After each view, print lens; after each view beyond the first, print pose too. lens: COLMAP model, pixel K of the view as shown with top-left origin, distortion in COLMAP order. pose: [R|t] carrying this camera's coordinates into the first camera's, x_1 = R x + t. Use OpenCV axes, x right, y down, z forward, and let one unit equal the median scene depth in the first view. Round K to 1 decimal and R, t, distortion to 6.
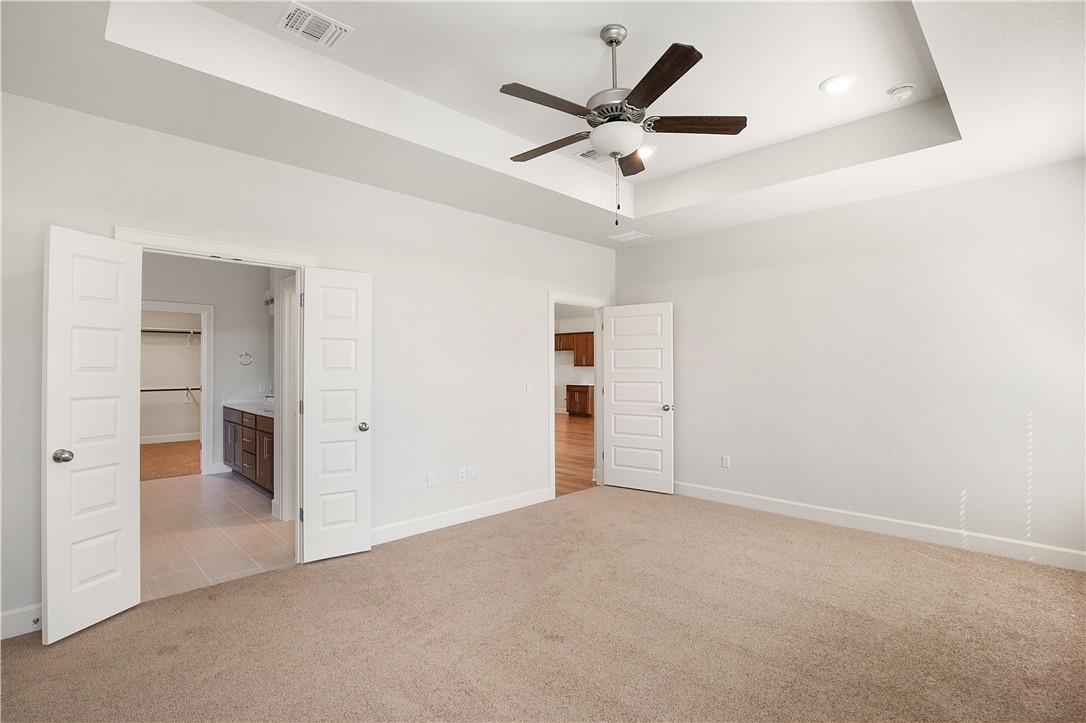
lens RADIAL K [[512.1, 0, 544.3], [0, 512.1, 362.2], [0, 0, 1]] dist [-0.024990, 0.001035]
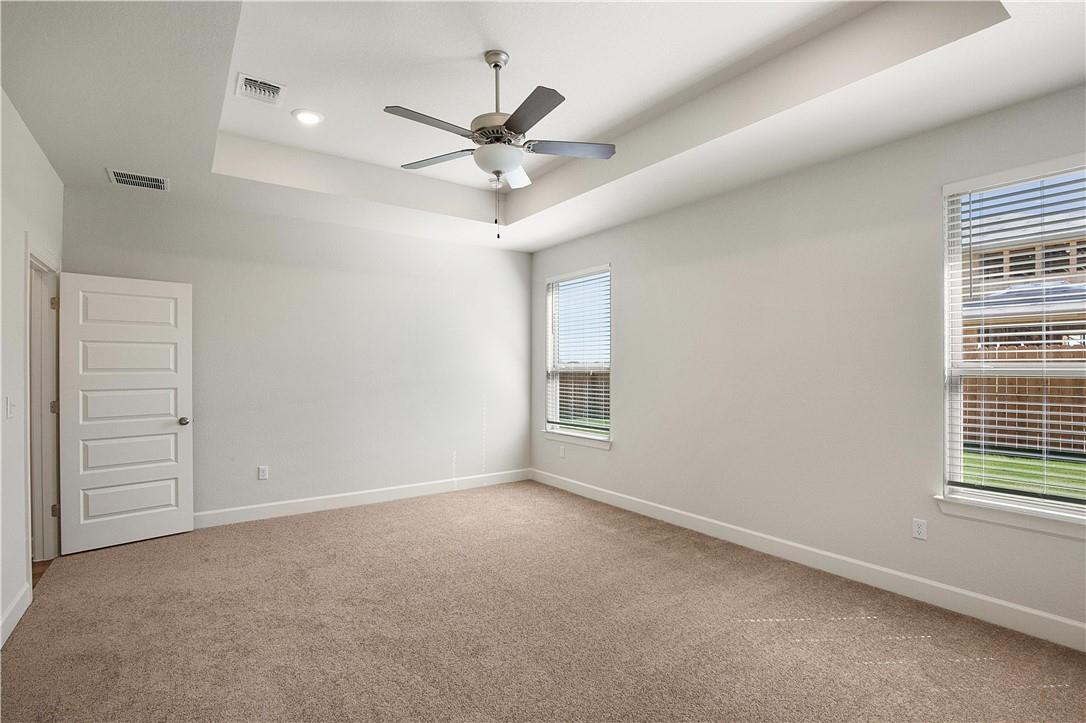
lens RADIAL K [[512.1, 0, 544.3], [0, 512.1, 362.2], [0, 0, 1]] dist [-0.024990, 0.001035]
pose [[0.159467, 0.011738, 0.987134, -0.593605], [-0.007588, 0.999914, -0.010664, 0.006512], [-0.987174, -0.005790, 0.159542, 0.478819]]
